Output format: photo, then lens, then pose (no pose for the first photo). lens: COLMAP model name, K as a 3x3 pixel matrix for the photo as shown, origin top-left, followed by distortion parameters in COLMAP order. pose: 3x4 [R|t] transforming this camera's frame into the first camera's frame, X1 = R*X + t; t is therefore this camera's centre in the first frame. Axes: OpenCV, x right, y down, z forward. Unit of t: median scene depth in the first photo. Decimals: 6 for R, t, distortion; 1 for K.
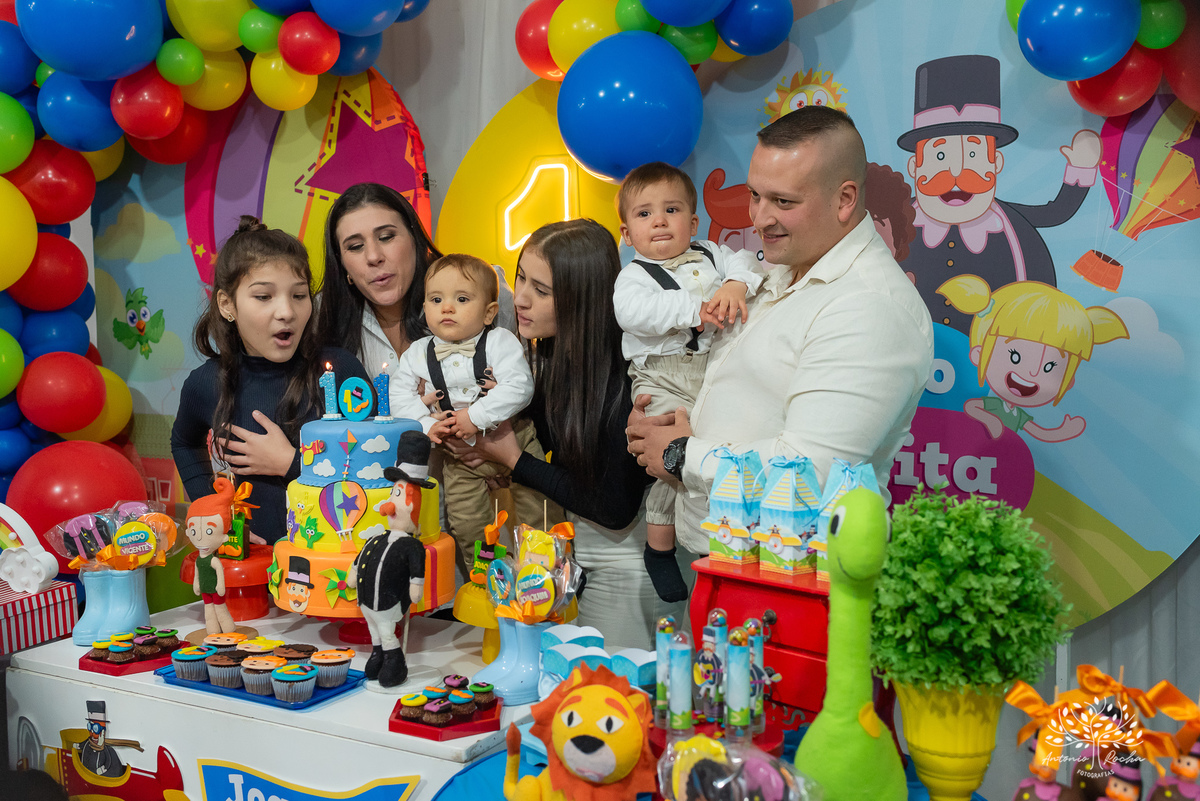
lens RADIAL K [[1225.3, 0, 625.9], [0, 1225.3, 395.4], [0, 0, 1]] dist [-0.000097, 0.000000]
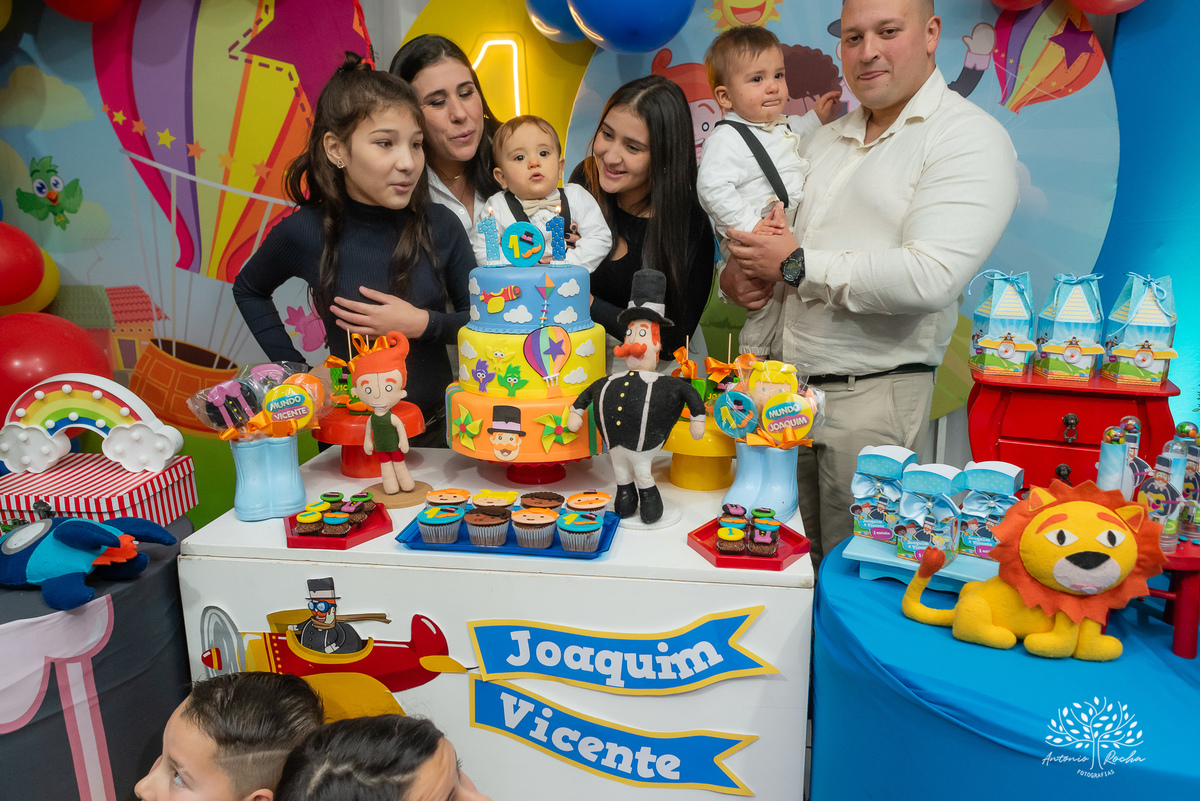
lens RADIAL K [[844.3, 0, 607.0], [0, 844.3, 402.7], [0, 0, 1]] dist [0.022453, -0.016315]
pose [[0.937964, -0.085375, 0.336058, -0.351942], [0.031767, 0.986295, 0.161903, 0.018348], [-0.345275, -0.141184, 0.927821, 0.287271]]
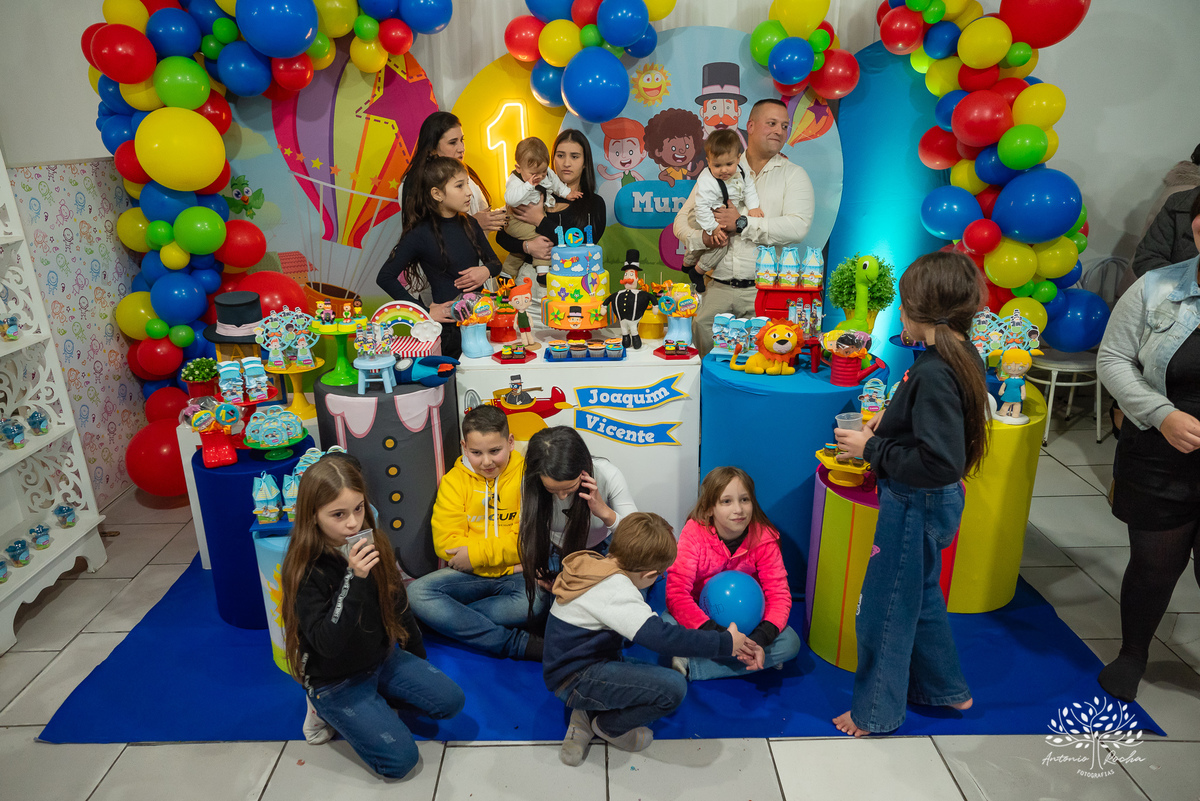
lens RADIAL K [[809.8, 0, 611.7], [0, 809.8, 399.9], [0, 0, 1]] dist [-0.018801, 0.022827]
pose [[0.874575, -0.172873, 0.453028, -0.806842], [0.053781, 0.963107, 0.263692, -0.090243], [-0.481899, -0.206254, 0.851606, -0.363939]]
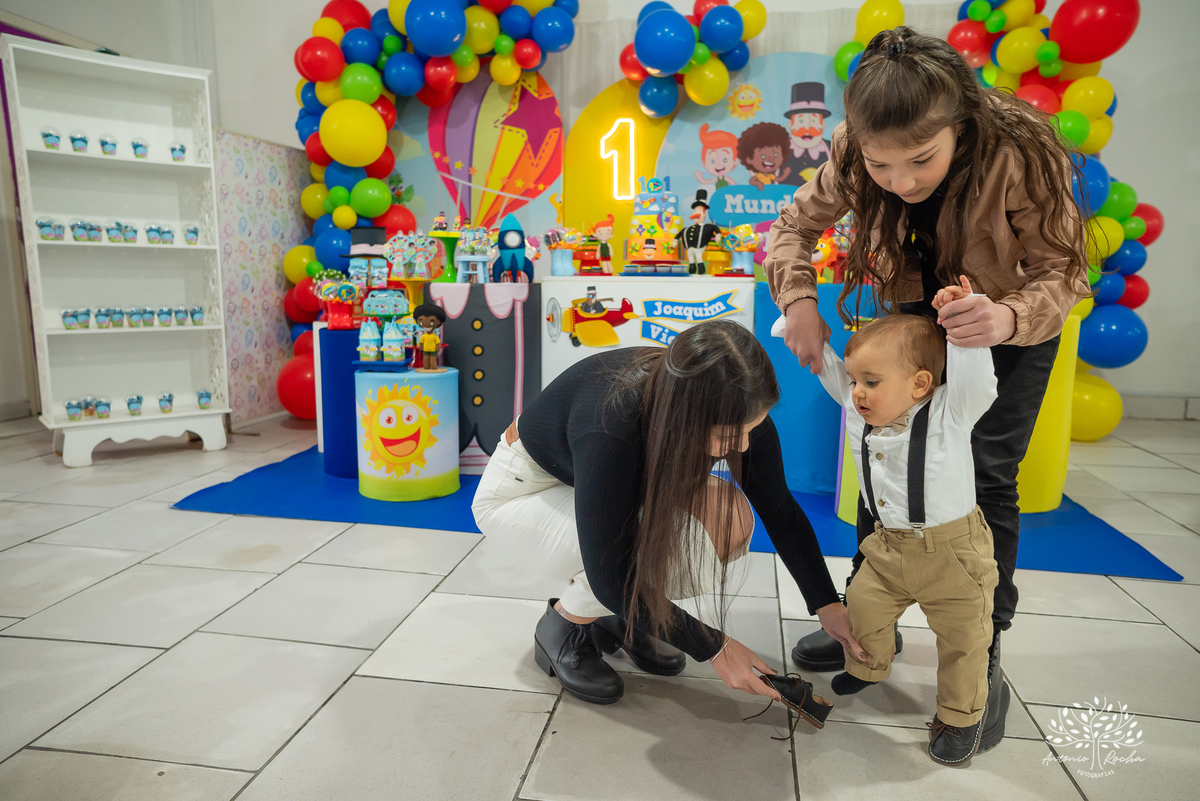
lens RADIAL K [[809.8, 0, 616.3], [0, 809.8, 403.7], [0, 0, 1]] dist [-0.018801, 0.022827]
pose [[0.948448, -0.039385, 0.314477, -0.781090], [0.015809, 0.996893, 0.077171, 0.303370], [-0.316539, -0.068221, 0.946123, -0.615232]]
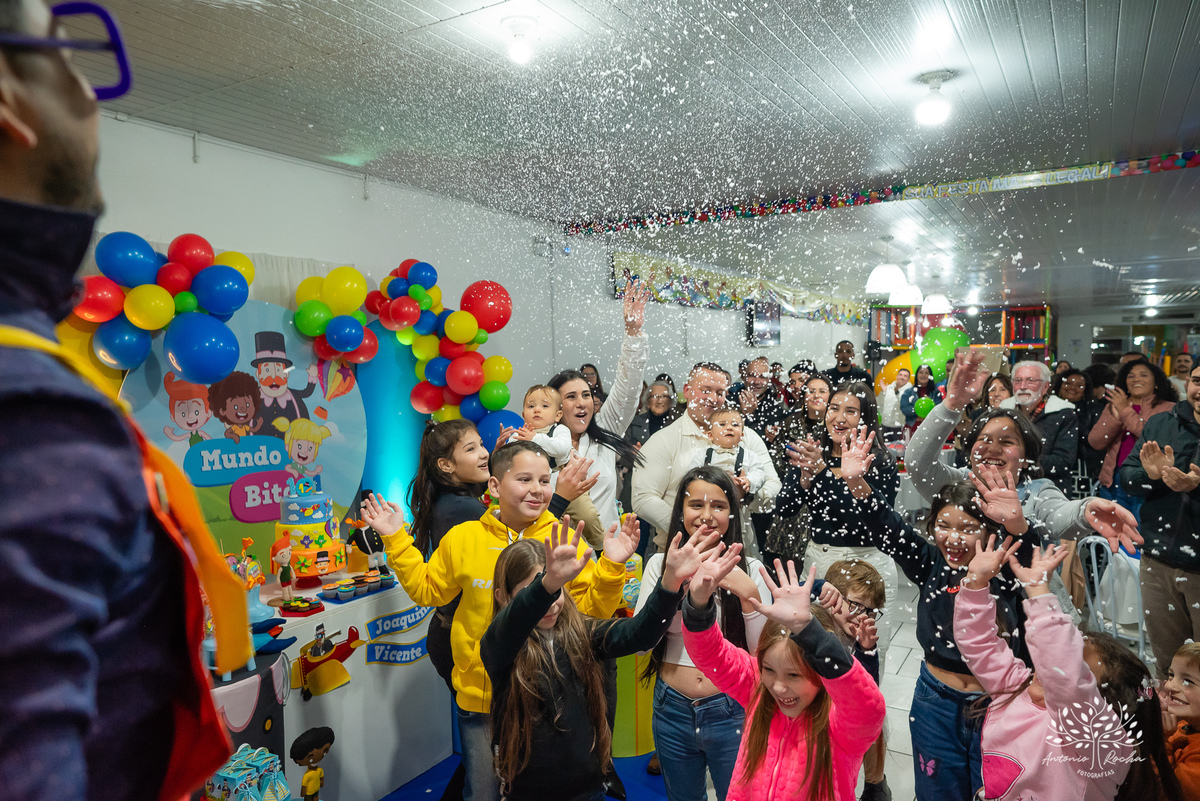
lens RADIAL K [[809.8, 0, 591.9], [0, 809.8, 405.0], [0, 0, 1]] dist [-0.018801, 0.022827]
pose [[0.067040, -0.048899, 0.996551, -1.566510], [0.096189, 0.994463, 0.042326, -0.152005], [-0.993103, 0.093019, 0.071372, 0.267005]]
